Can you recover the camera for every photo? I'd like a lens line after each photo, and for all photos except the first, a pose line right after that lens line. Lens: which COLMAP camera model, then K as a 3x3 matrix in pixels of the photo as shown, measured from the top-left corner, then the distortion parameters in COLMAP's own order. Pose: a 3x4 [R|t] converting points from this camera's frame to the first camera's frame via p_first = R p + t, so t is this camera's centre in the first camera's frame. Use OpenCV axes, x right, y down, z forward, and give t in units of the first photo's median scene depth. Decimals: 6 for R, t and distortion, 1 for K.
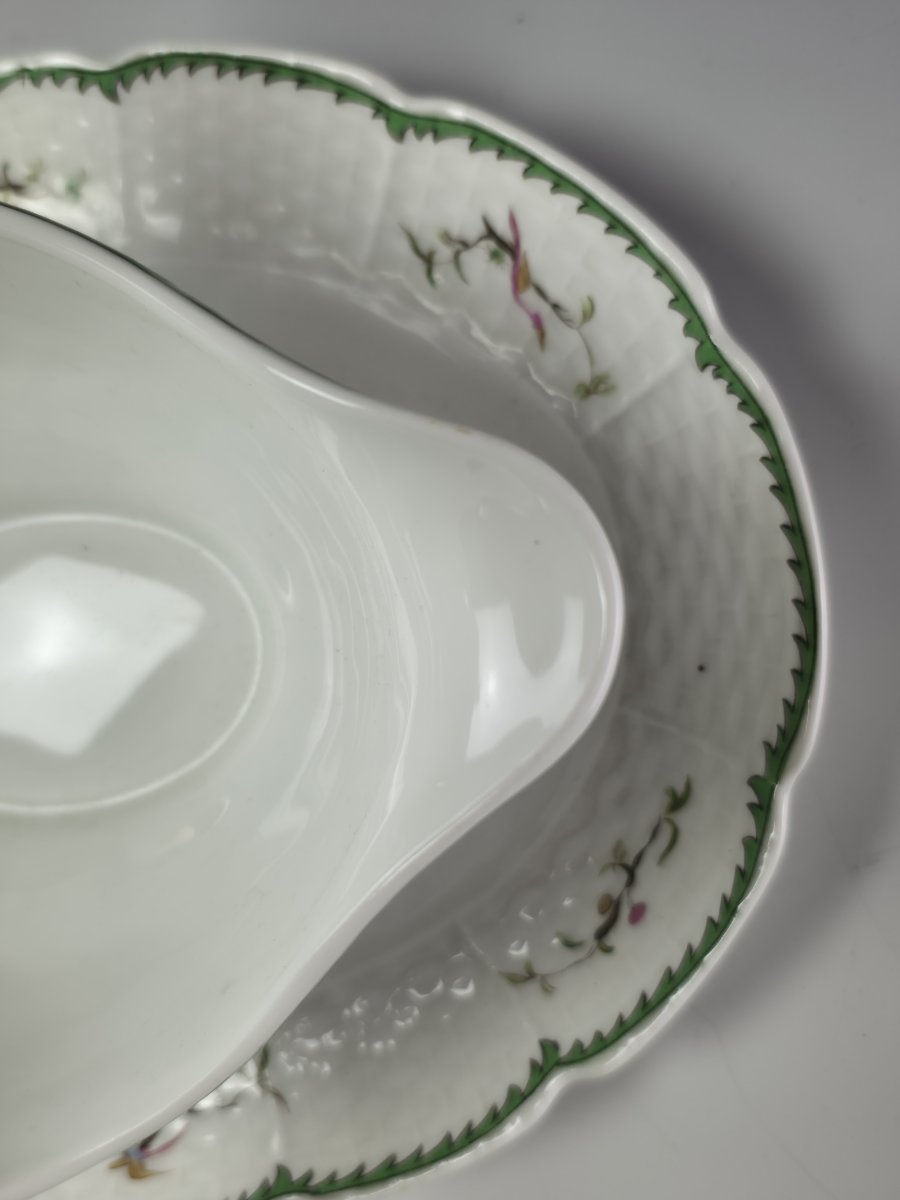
lens RADIAL K [[1398.7, 0, 450.0], [0, 1398.7, 600.0], [0, 0, 1]] dist [0.117999, -0.536001]
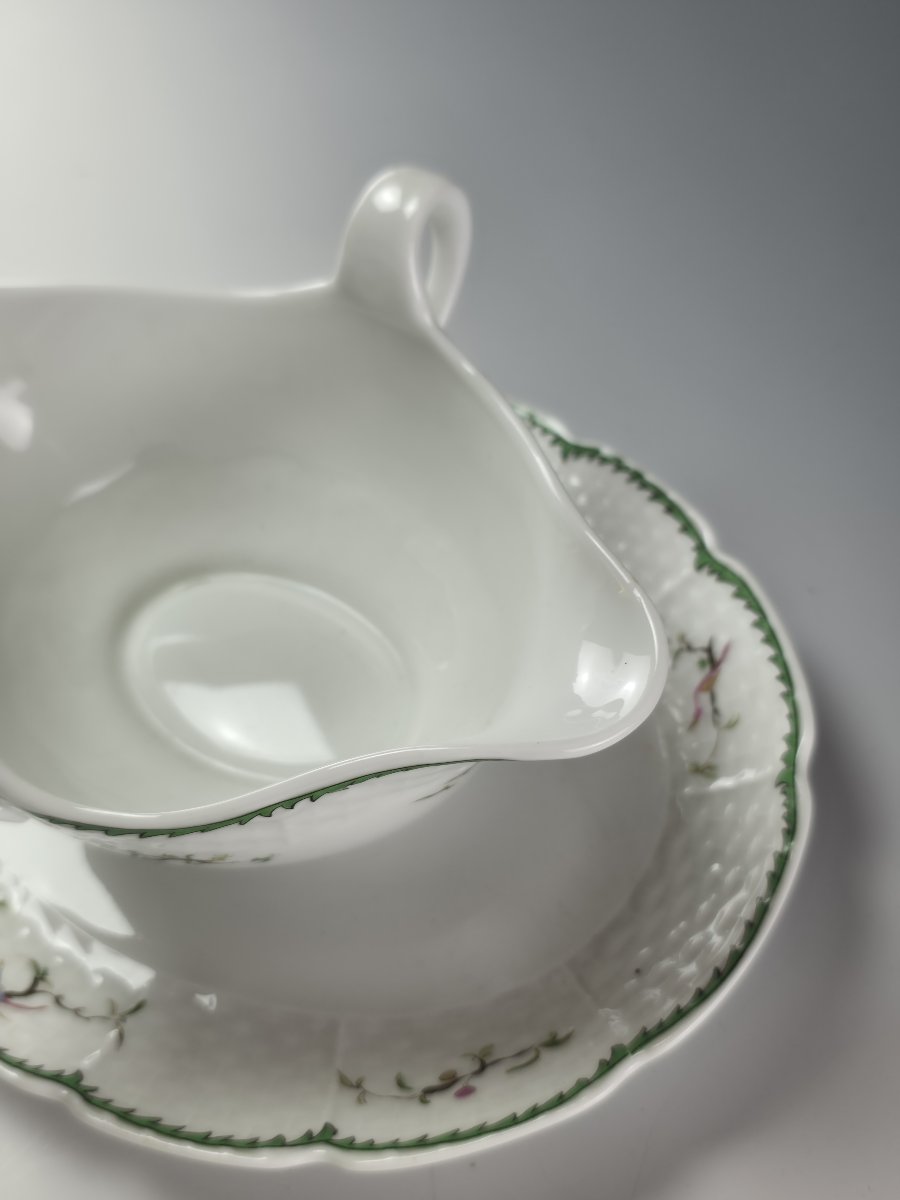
lens RADIAL K [[1398.7, 0, 450.0], [0, 1398.7, 600.0], [0, 0, 1]] dist [0.117999, -0.536001]
pose [[0.737852, 0.595119, -0.318444, 0.257605], [-0.671671, 0.600865, -0.433381, 0.501747], [-0.066572, 0.533661, 0.843074, -0.210572]]
